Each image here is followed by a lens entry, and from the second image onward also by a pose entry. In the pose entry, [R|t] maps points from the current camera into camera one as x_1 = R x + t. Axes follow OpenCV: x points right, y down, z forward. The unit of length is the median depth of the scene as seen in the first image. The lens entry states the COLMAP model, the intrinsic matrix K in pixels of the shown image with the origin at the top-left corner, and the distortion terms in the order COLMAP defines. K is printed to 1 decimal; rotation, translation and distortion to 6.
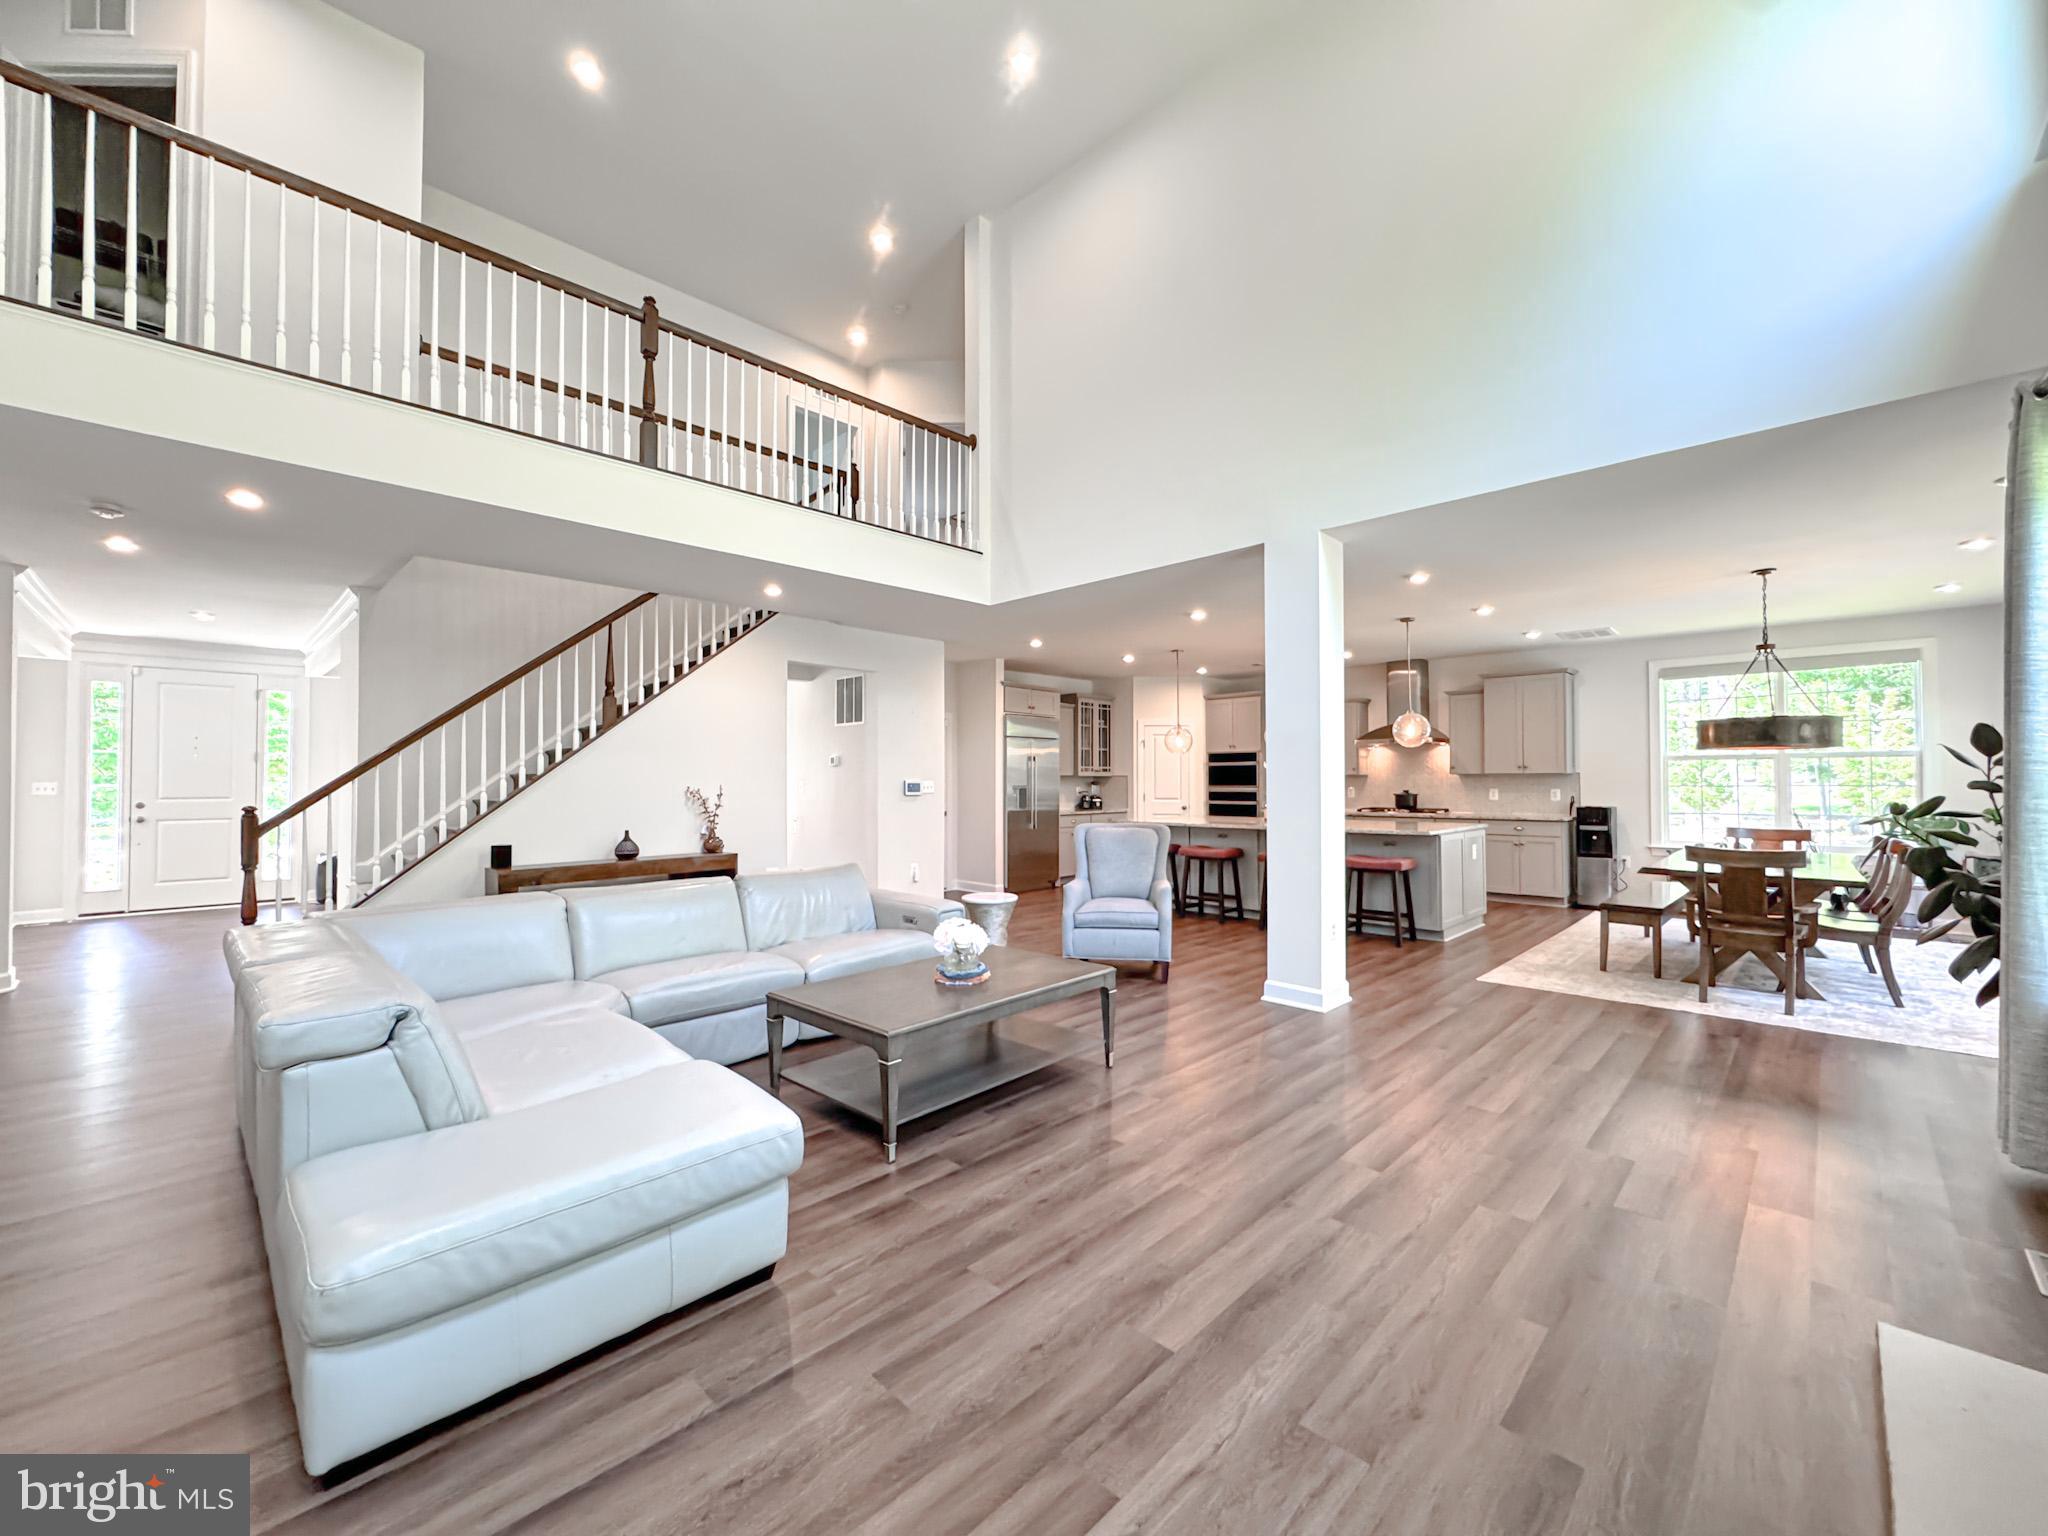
lens RADIAL K [[814.7, 0, 1024.0], [0, 814.7, 768.0], [0, 0, 1]] dist [-0.003603, -0.000141]
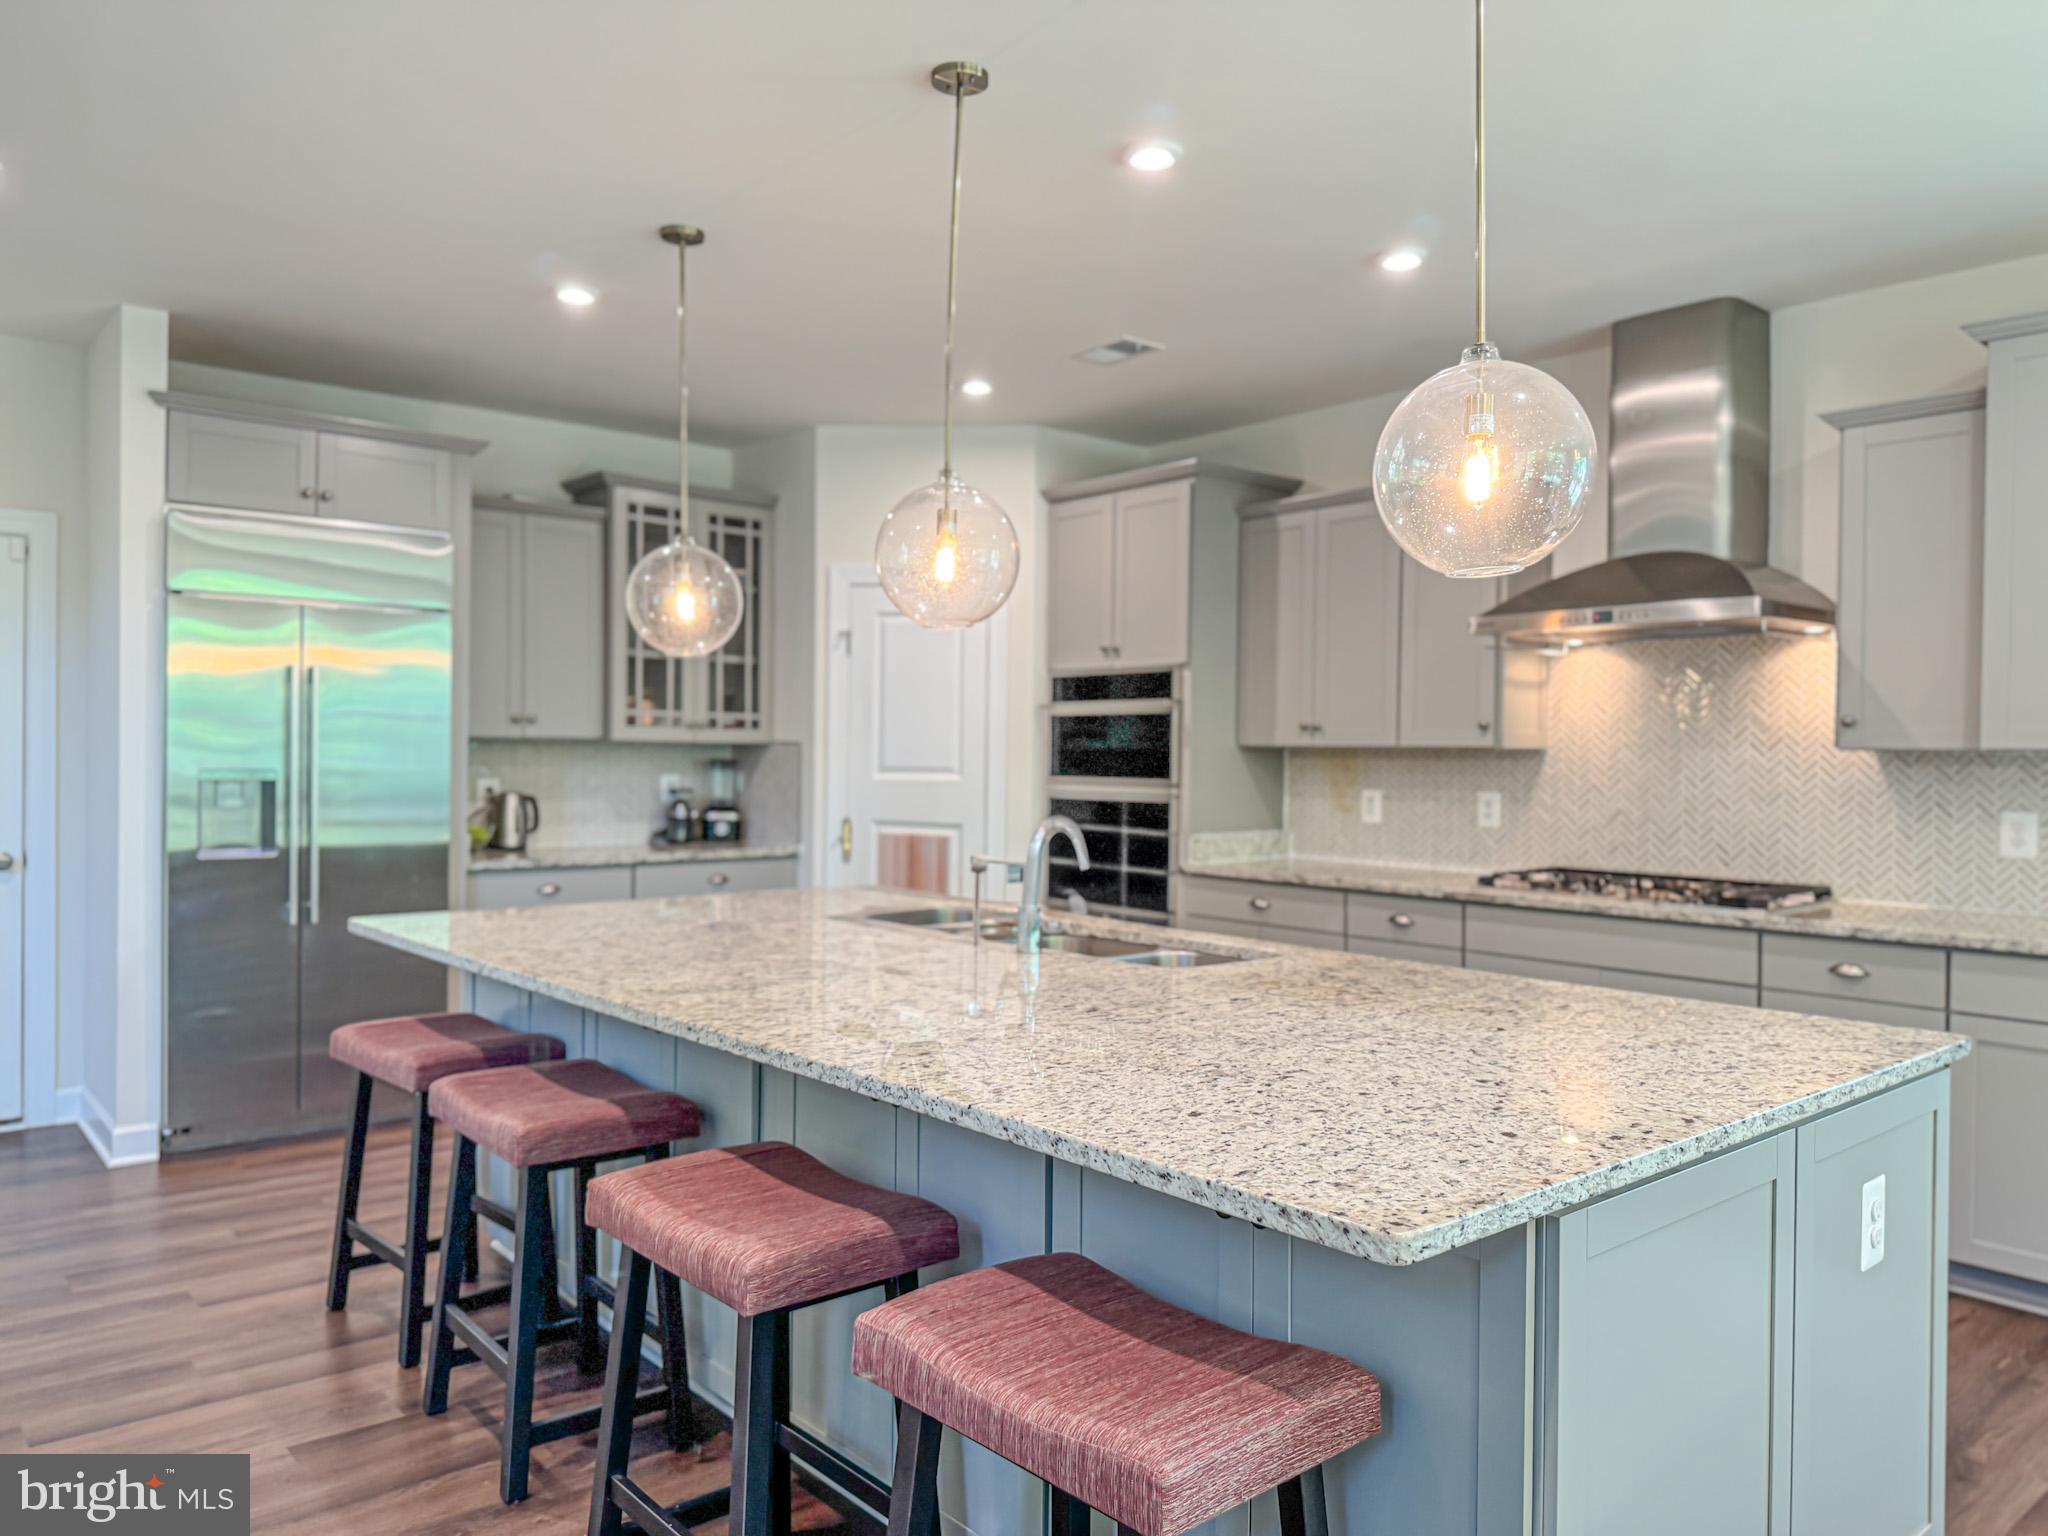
lens RADIAL K [[1430.7, 0, 1029.2], [0, 1430.7, 771.9], [0, 0, 1]] dist [0.008070, 0.001492]
pose [[0.996622, 0.016224, -0.080501, 0.301019], [-0.014154, 0.999556, 0.026216, 0.005891], [0.080890, -0.024988, 0.996410, 0.521087]]
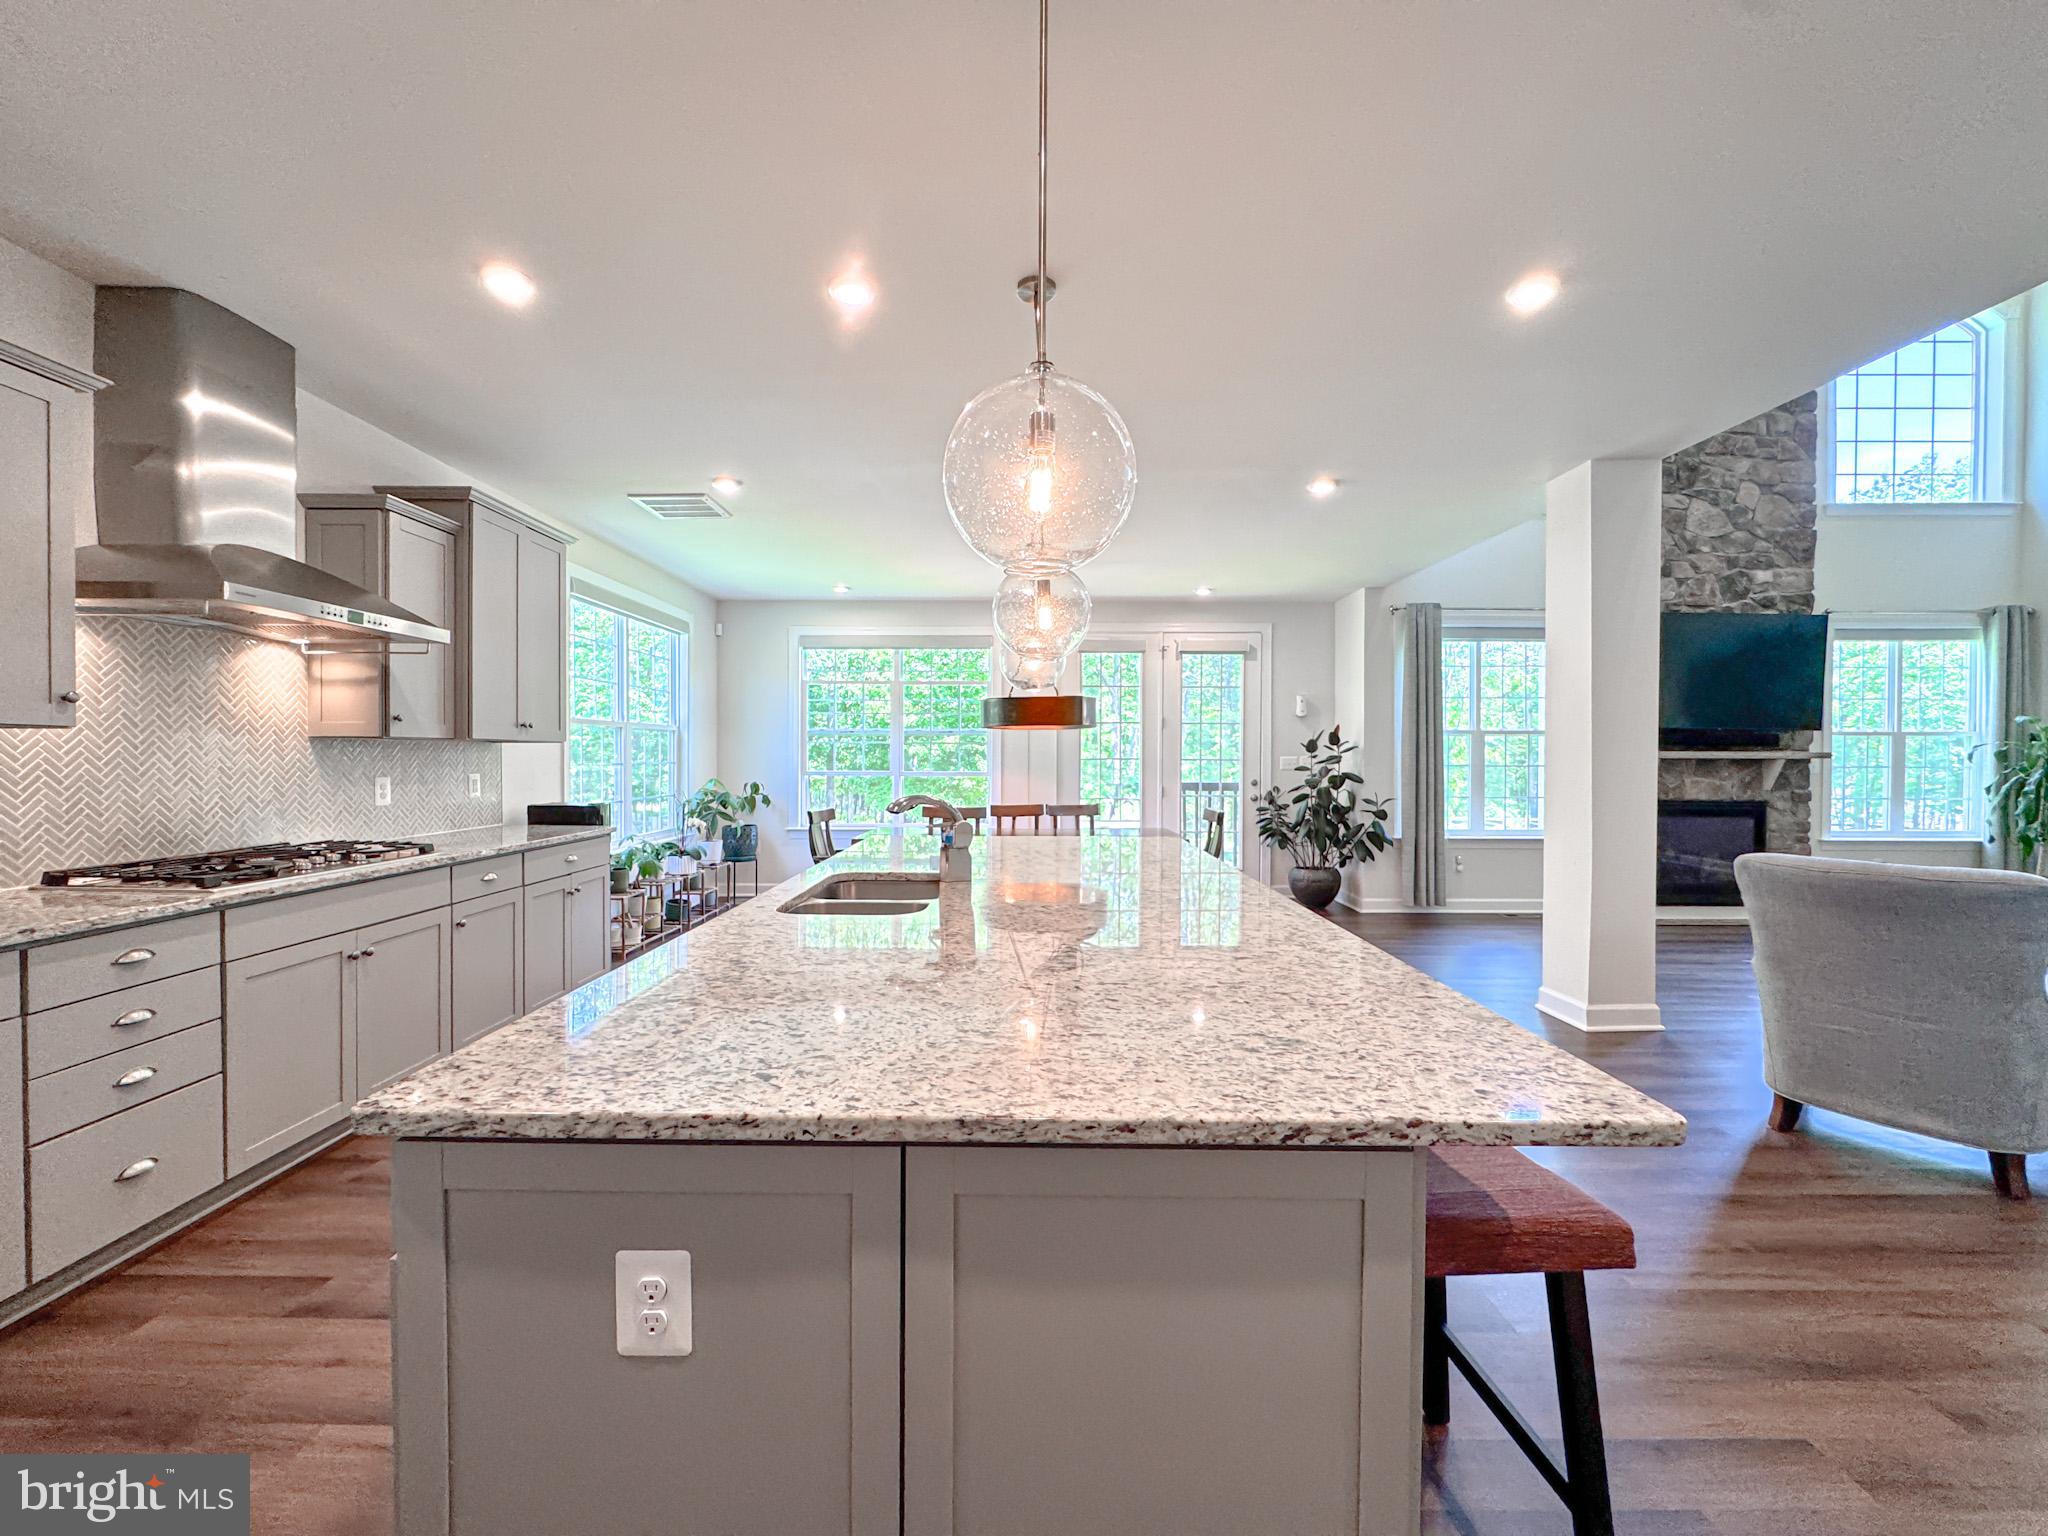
lens RADIAL K [[814.7, 0, 1024.0], [0, 814.7, 768.0], [0, 0, 1]] dist [-0.003603, -0.000141]
pose [[-0.701799, -0.008328, 0.712326, 0.079706], [-0.011294, 0.999936, 0.000563, 0.016617], [-0.712285, -0.007650, -0.701848, 0.999269]]
